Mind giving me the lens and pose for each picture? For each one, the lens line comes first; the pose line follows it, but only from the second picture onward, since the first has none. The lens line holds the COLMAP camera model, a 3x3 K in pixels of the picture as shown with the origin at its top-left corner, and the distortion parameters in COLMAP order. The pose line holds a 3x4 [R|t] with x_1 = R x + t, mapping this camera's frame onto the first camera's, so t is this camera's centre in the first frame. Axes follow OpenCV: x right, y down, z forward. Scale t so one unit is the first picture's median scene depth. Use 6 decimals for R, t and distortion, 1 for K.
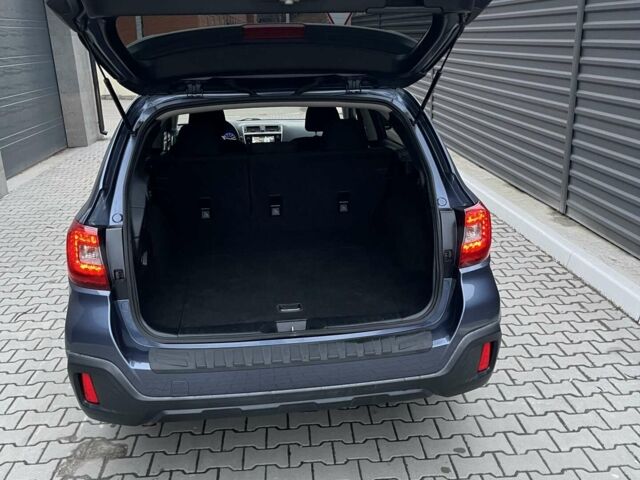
lens RADIAL K [[606.9, 0, 320.0], [0, 606.9, 240.0], [0, 0, 1]] dist [0.014259, -0.009438]
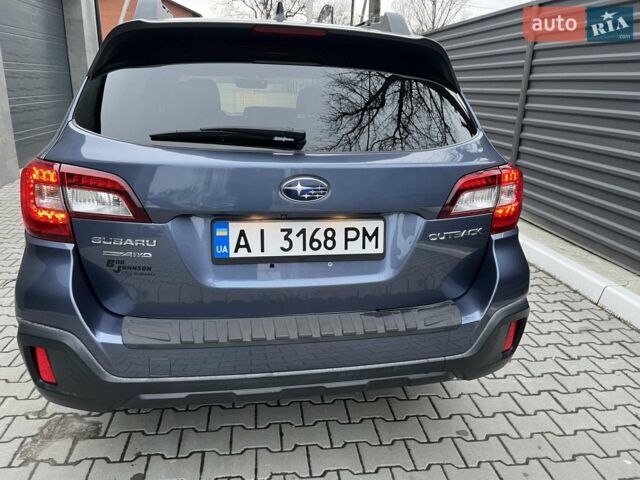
lens RADIAL K [[479.8, 0, 321.7], [0, 479.8, 241.6], [0, 0, 1]] dist [0.064454, -0.103270]
pose [[0.996853, 0.035645, 0.070813, -0.052436], [-0.036613, 0.999252, 0.012416, 0.047320], [-0.070317, -0.014970, 0.997412, 0.269330]]
